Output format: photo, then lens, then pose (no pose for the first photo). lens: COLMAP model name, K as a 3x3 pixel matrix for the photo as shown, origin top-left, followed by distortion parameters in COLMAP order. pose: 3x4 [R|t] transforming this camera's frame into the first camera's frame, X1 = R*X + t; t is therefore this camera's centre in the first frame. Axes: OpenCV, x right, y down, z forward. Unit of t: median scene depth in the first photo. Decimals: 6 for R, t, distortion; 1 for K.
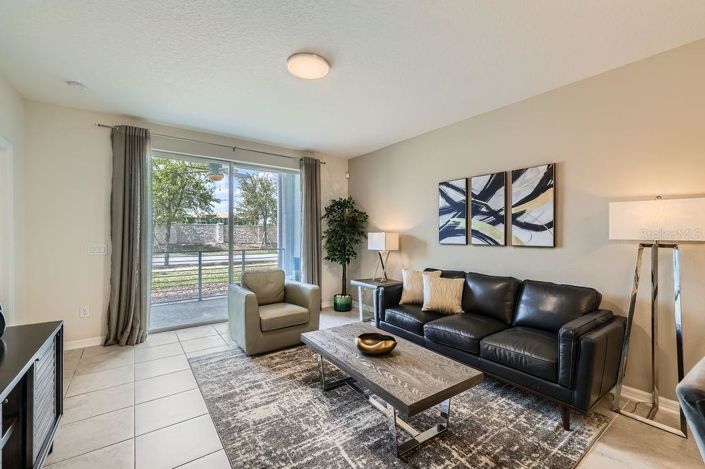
lens RADIAL K [[297.0, 0, 353.4], [0, 297.0, 234.9], [0, 0, 1]] dist [0.012489, -0.000030]
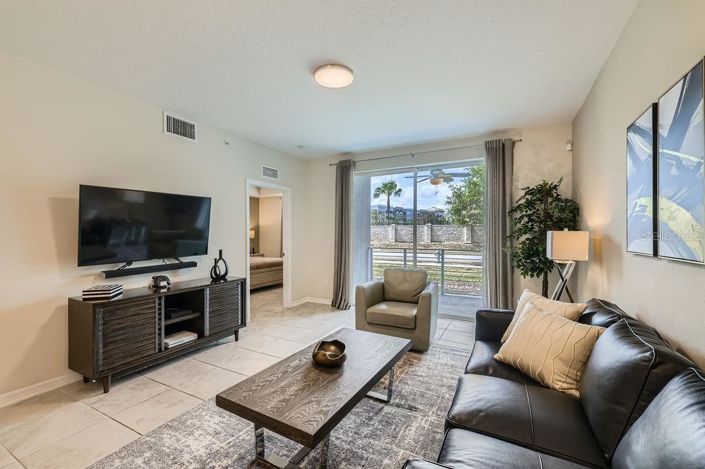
lens RADIAL K [[297.0, 0, 355.8], [0, 297.0, 233.9], [0, 0, 1]] dist [0.012489, -0.000030]
pose [[0.446115, -0.002720, -0.894972, 0.512461], [-0.001418, 0.999992, -0.003747, 0.001549], [0.894975, 0.002941, 0.446107, 0.365443]]
